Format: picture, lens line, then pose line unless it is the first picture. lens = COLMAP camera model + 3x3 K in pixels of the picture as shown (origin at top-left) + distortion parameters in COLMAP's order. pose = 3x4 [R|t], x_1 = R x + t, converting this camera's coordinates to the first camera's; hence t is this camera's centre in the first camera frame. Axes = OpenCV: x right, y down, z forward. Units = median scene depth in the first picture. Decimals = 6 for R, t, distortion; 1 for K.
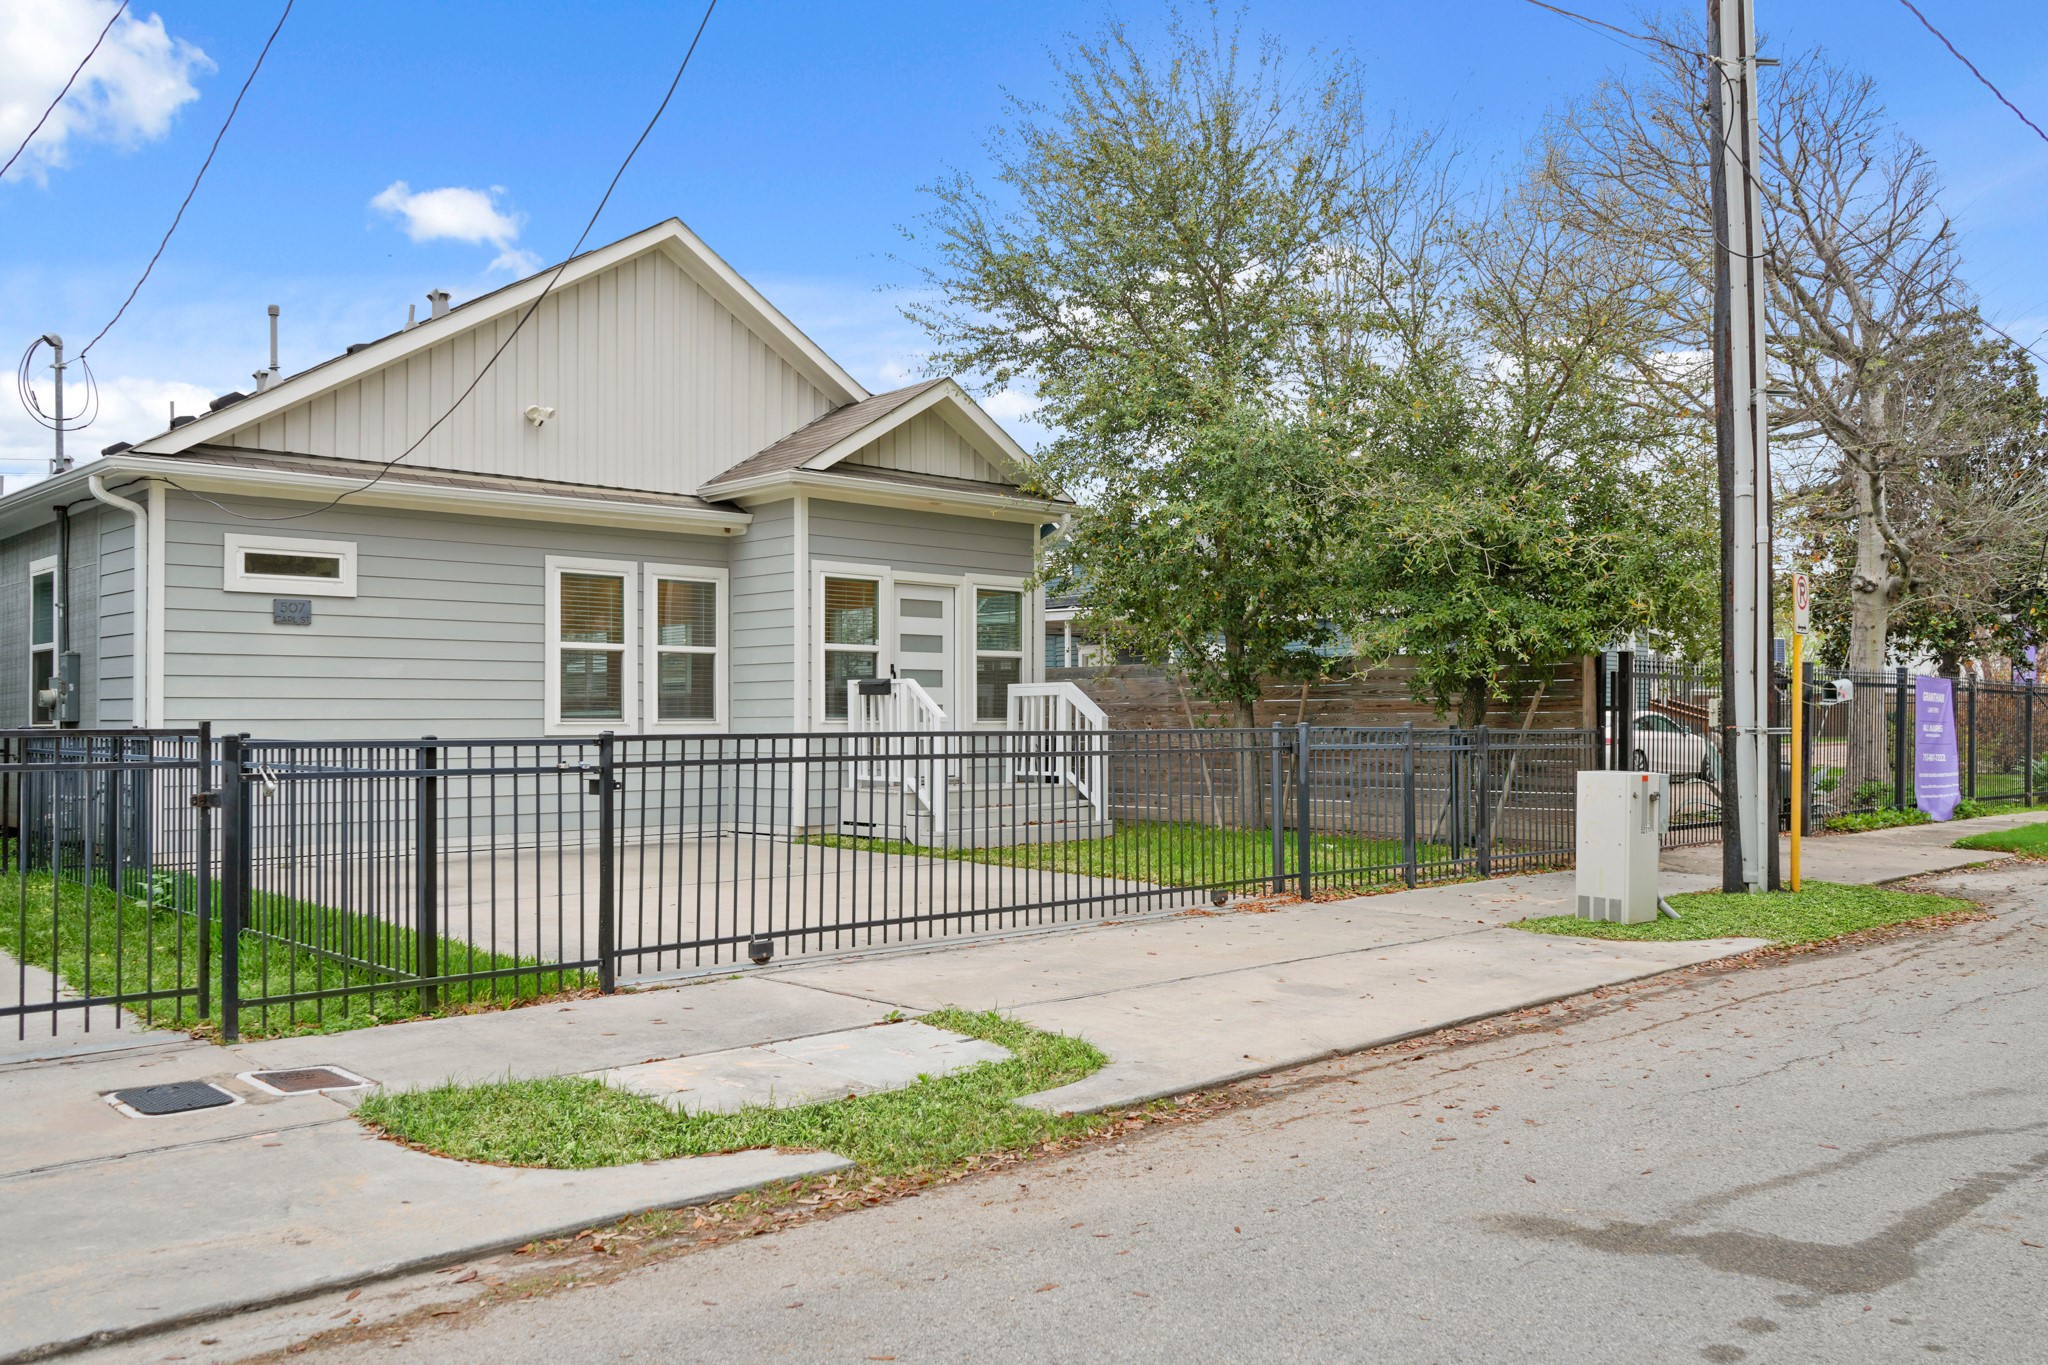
lens RADIAL K [[1571.3, 0, 1022.2], [0, 1571.3, 691.5], [0, 0, 1]] dist [-0.000067, -0.000506]
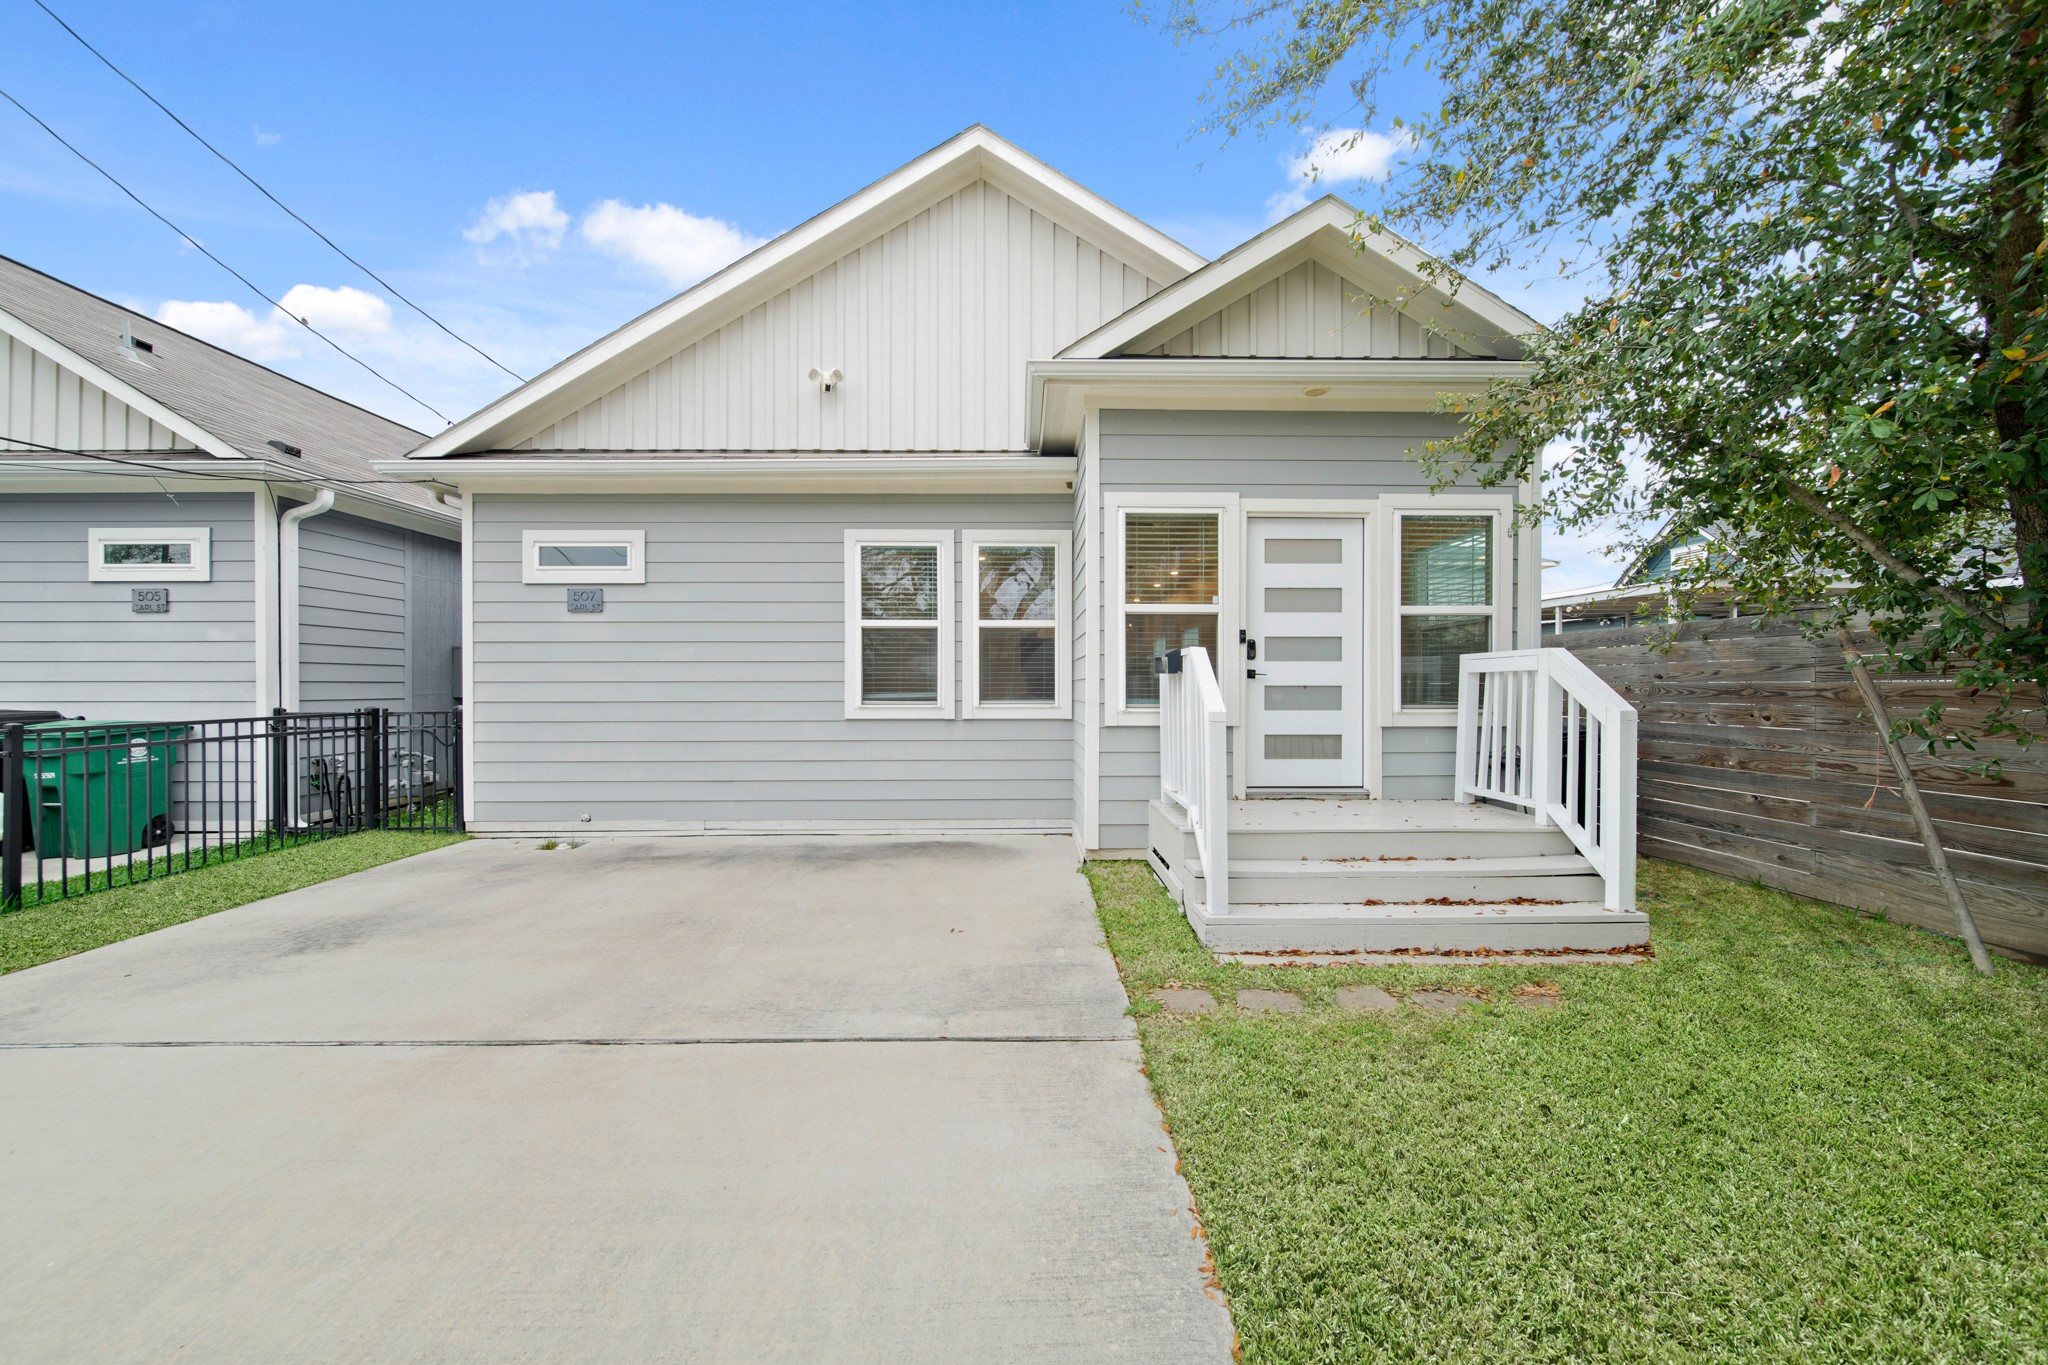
lens RADIAL K [[732.7, 0, 1014.0], [0, 732.7, 684.2], [0, 0, 1]] dist [0.000971, -0.000513]
pose [[0.732178, 0.003754, -0.681103, 0.071271], [0.011428, 0.999776, 0.017795, 0.000307], [0.681018, -0.020813, 0.731971, 0.708387]]
